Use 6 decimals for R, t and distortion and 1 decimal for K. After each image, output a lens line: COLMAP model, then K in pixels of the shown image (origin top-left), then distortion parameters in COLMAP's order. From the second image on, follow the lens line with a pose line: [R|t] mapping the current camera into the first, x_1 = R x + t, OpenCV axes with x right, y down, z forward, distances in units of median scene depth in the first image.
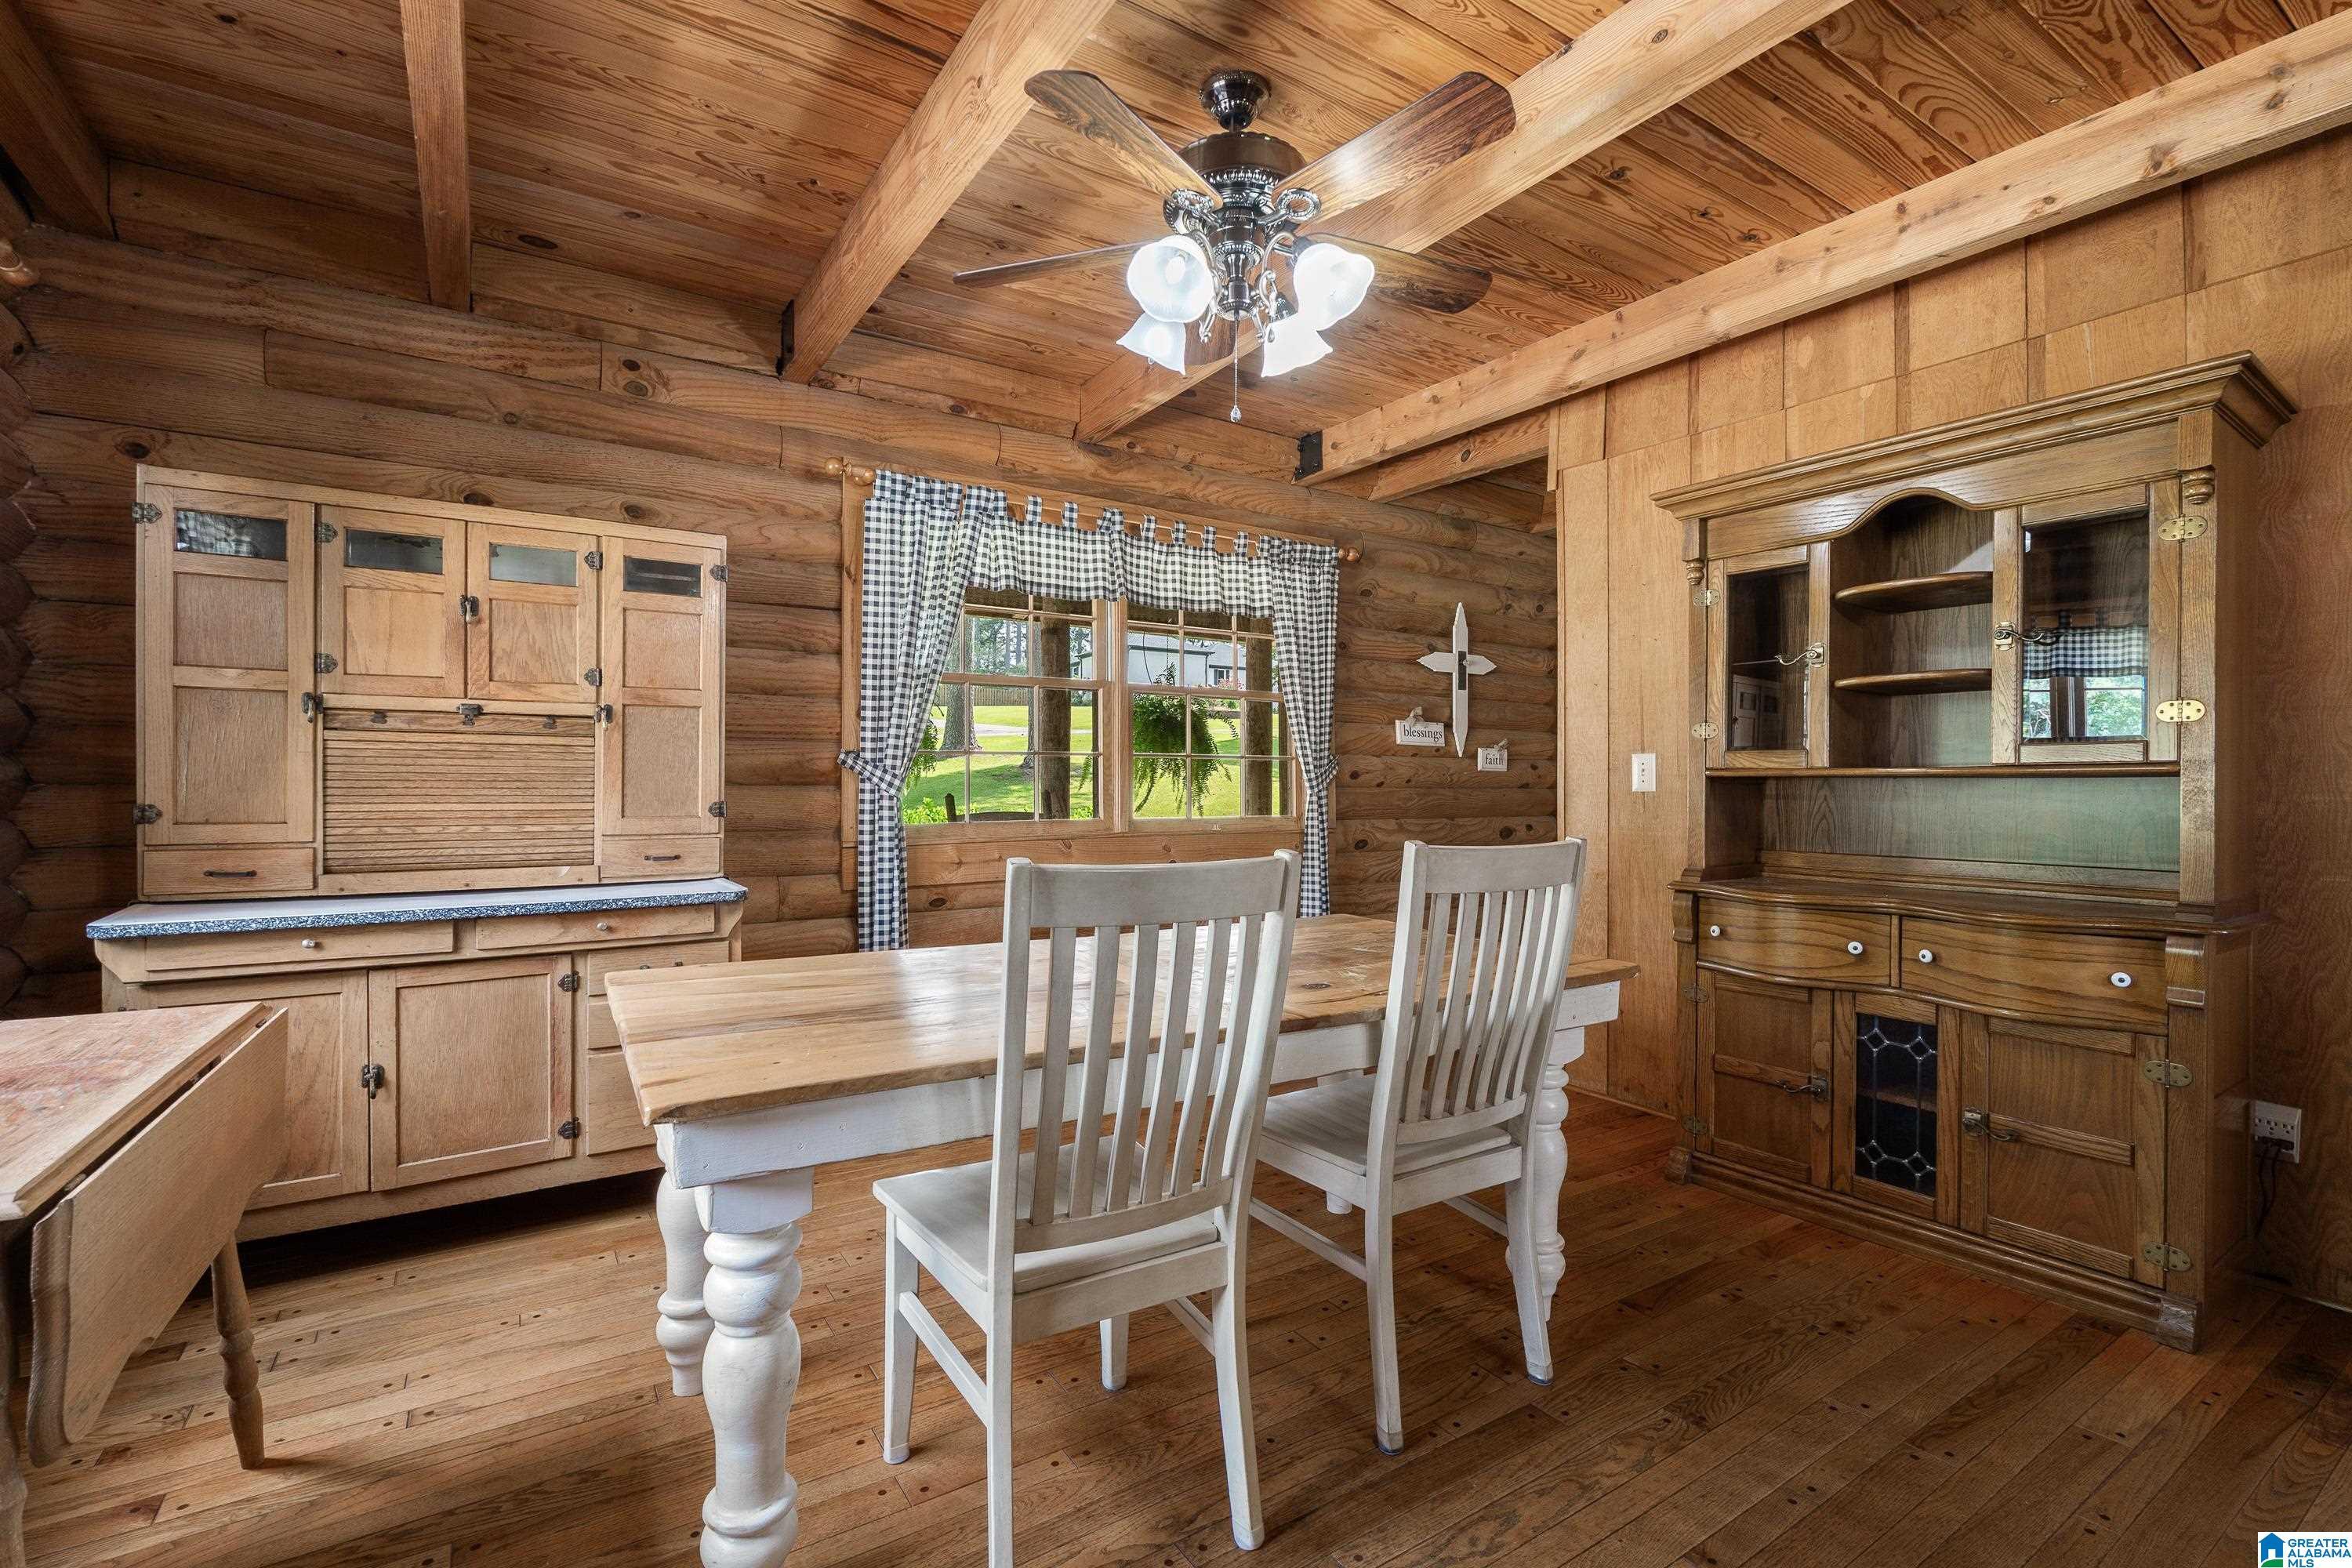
lens RADIAL K [[1032.6, 0, 1176.0], [0, 1032.6, 784.0], [0, 0, 1]] dist [-0.001704, -0.000167]
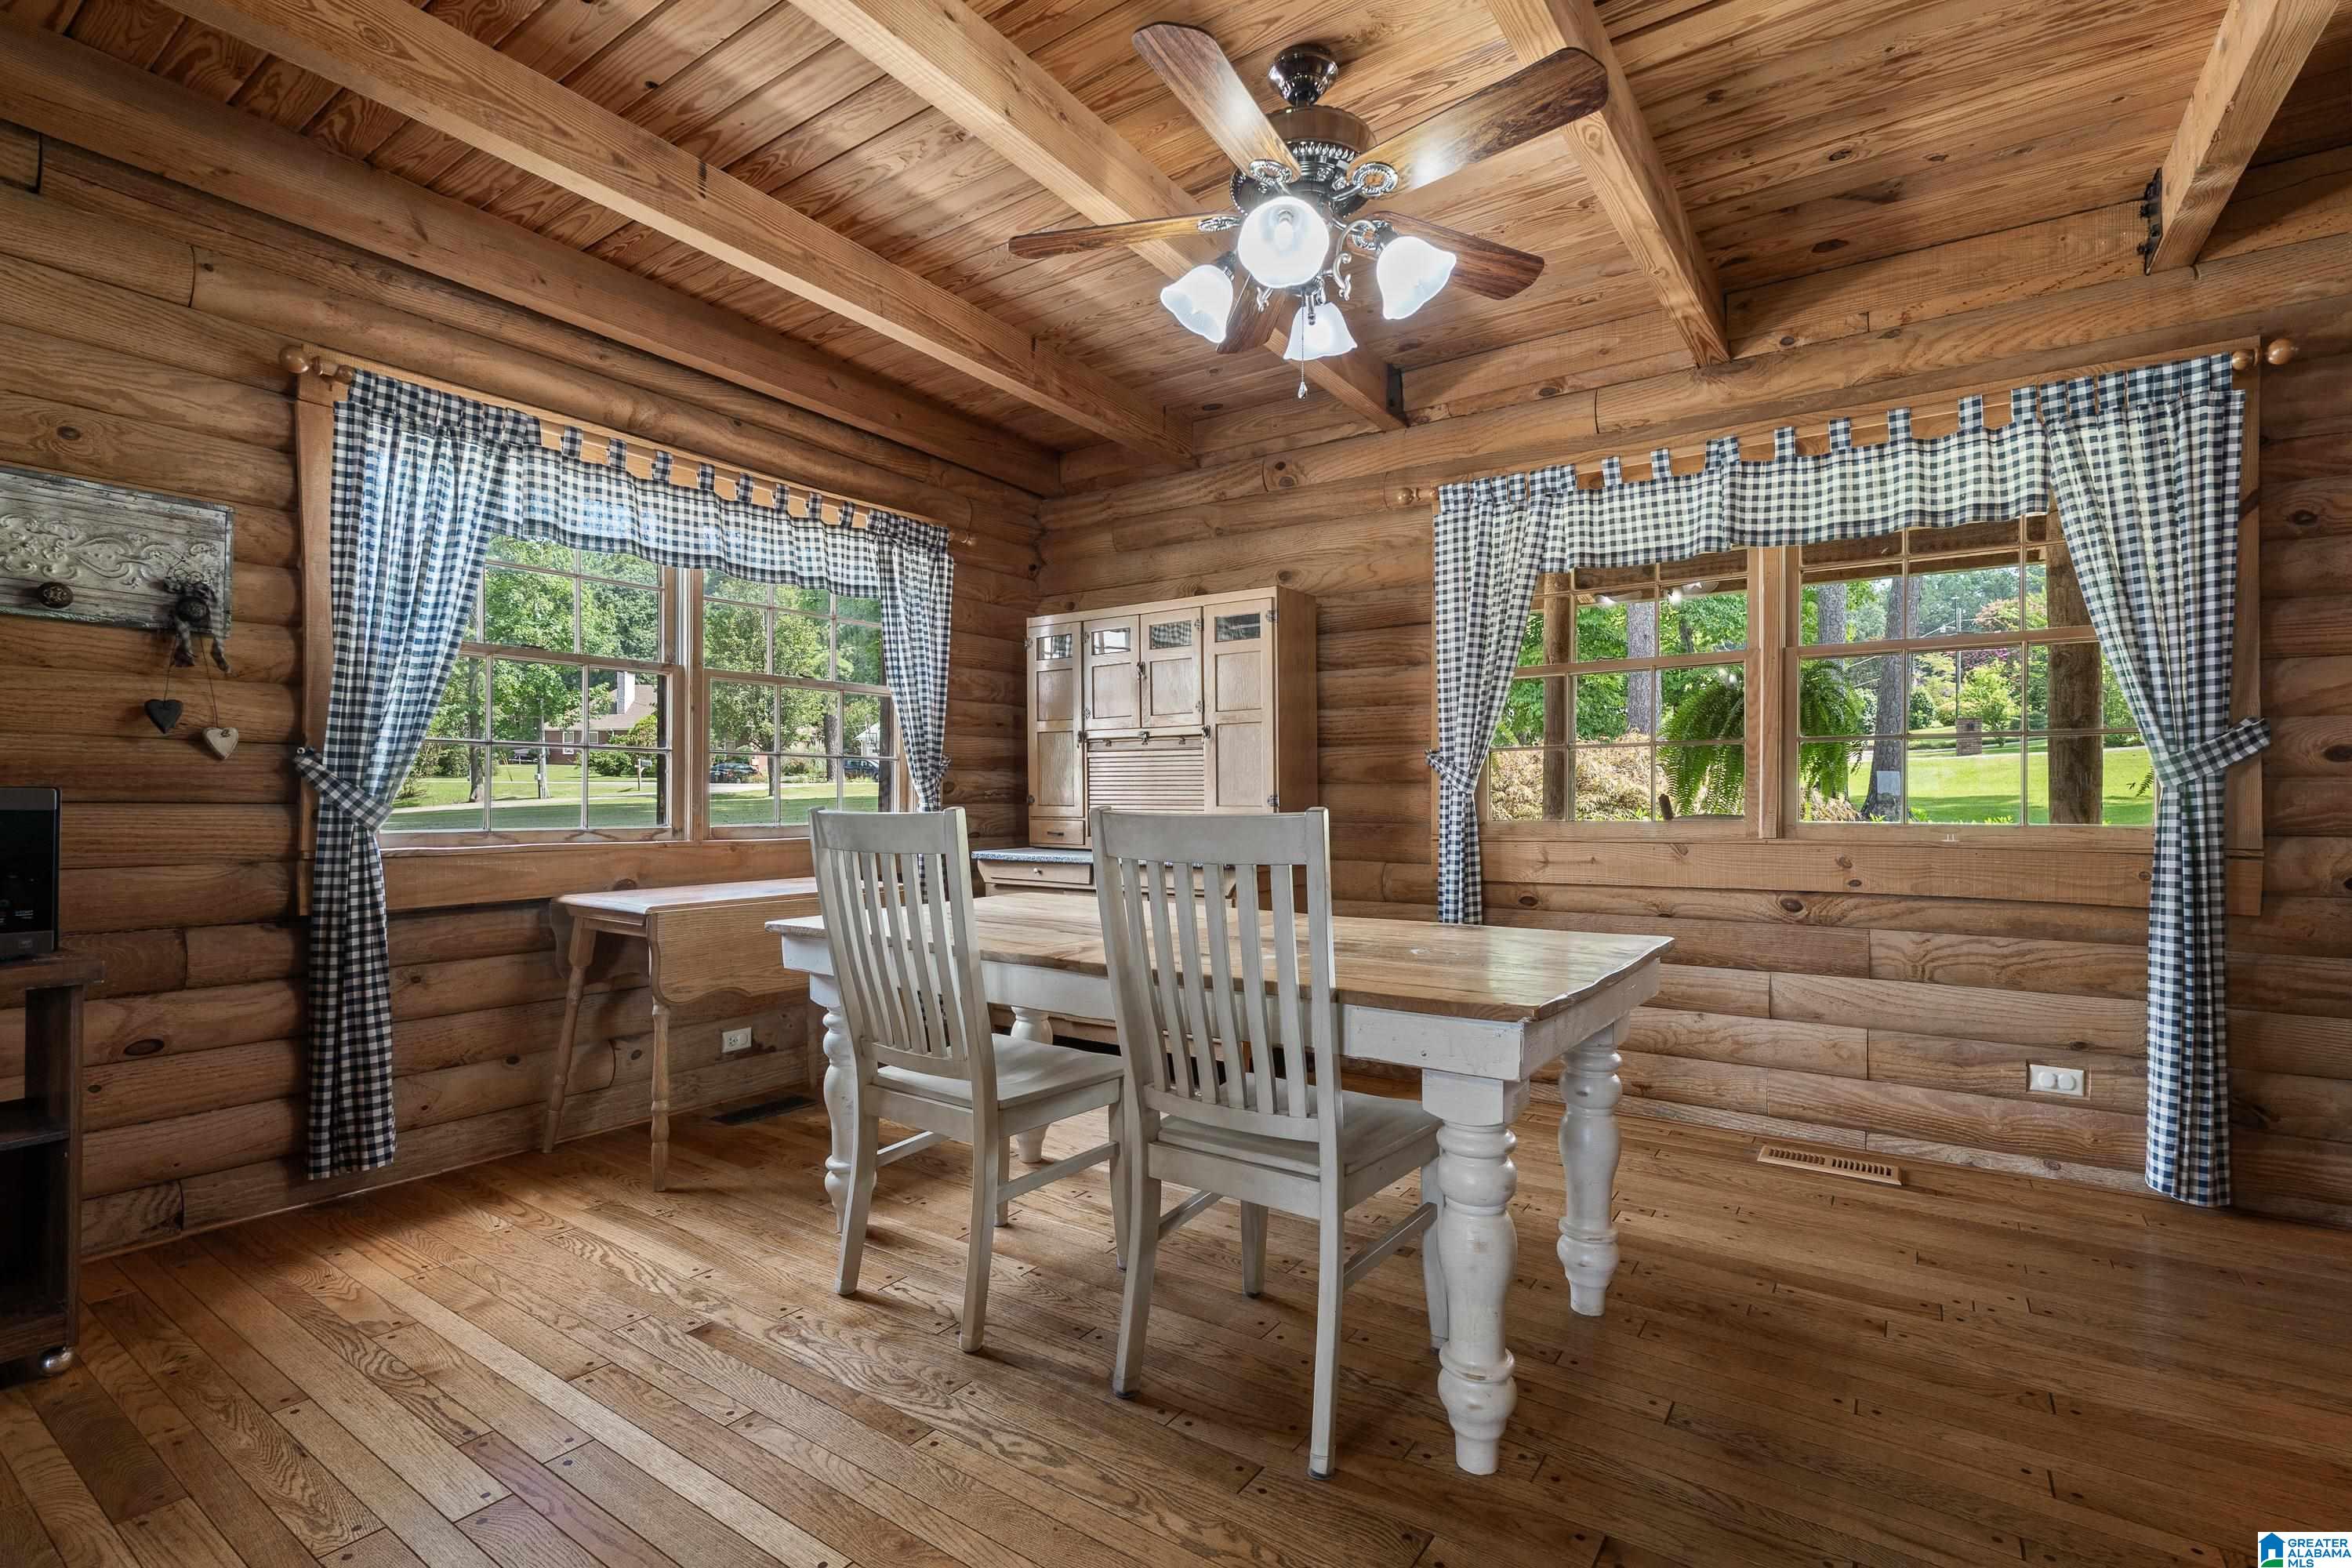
lens RADIAL K [[1087.0, 0, 1176.0], [0, 1087.0, 784.0], [0, 0, 1]] dist [0.009486, 0.000128]
pose [[0.384647, -0.018516, -0.922878, 0.674353], [-0.000658, 0.999793, -0.020333, 0.028050], [0.923063, 0.008428, 0.384556, 0.333661]]
